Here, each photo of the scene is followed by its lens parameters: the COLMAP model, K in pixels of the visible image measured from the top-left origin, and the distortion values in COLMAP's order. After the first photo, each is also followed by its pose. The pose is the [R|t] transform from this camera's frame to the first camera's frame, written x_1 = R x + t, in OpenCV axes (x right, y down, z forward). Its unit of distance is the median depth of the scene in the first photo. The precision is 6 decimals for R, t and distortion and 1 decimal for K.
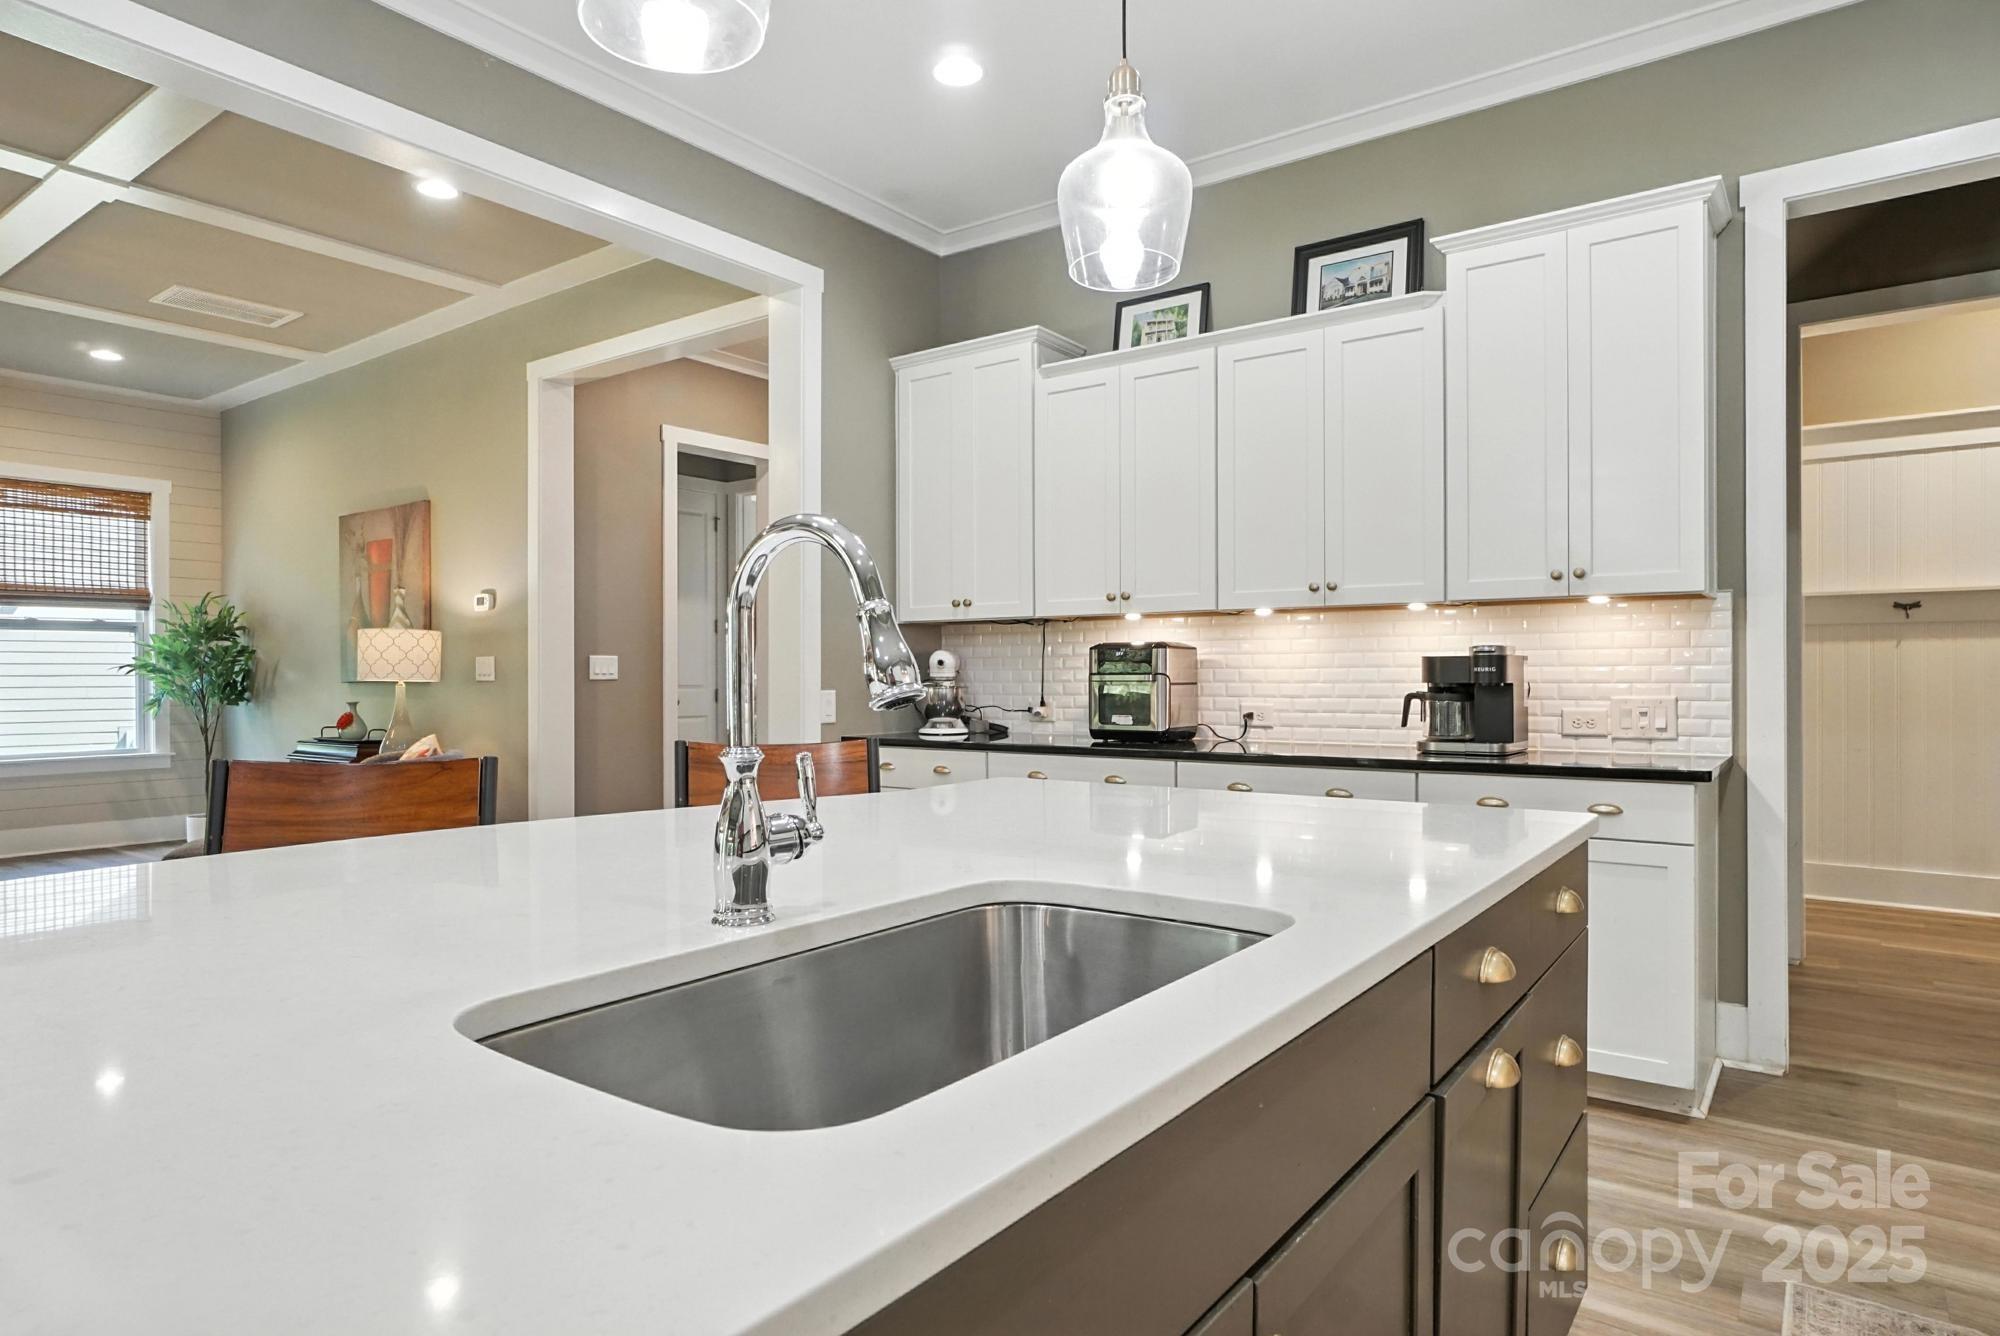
lens RADIAL K [[1120.5, 0, 1005.9], [0, 1120.5, 663.7], [0, 0, 1]] dist [-0.006100, -0.000240]
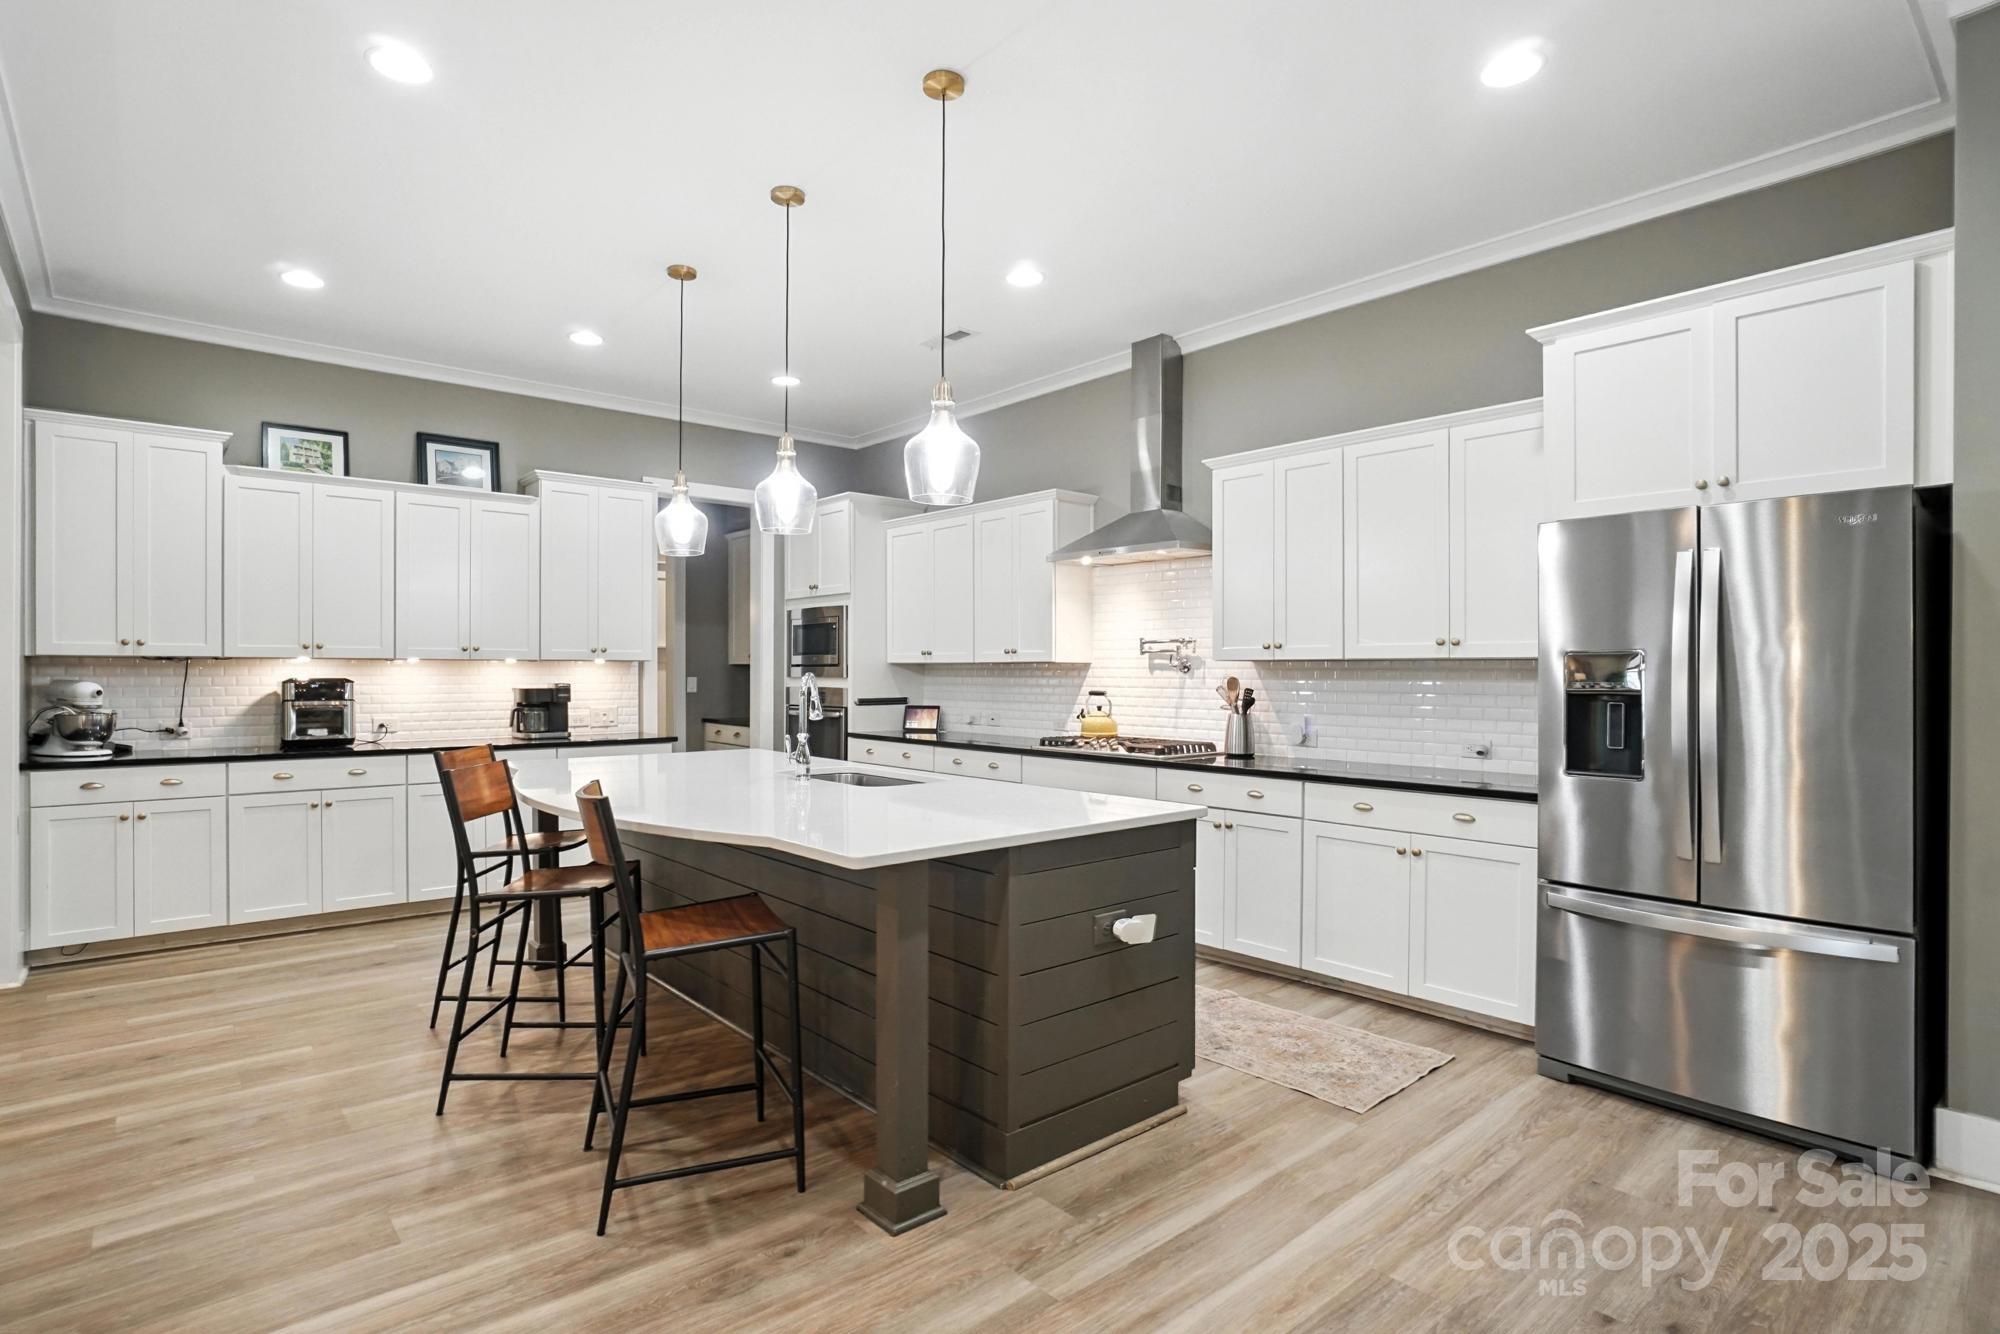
lens RADIAL K [[993.7, 0, 1005.8], [0, 993.7, 674.1], [0, 0, 1]] dist [-0.033280, 0.001100]
pose [[0.235727, 0.005110, 0.971806, -0.884275], [-0.008769, 0.999957, -0.003130, -0.027213], [-0.971780, -0.007784, 0.235761, -0.150964]]
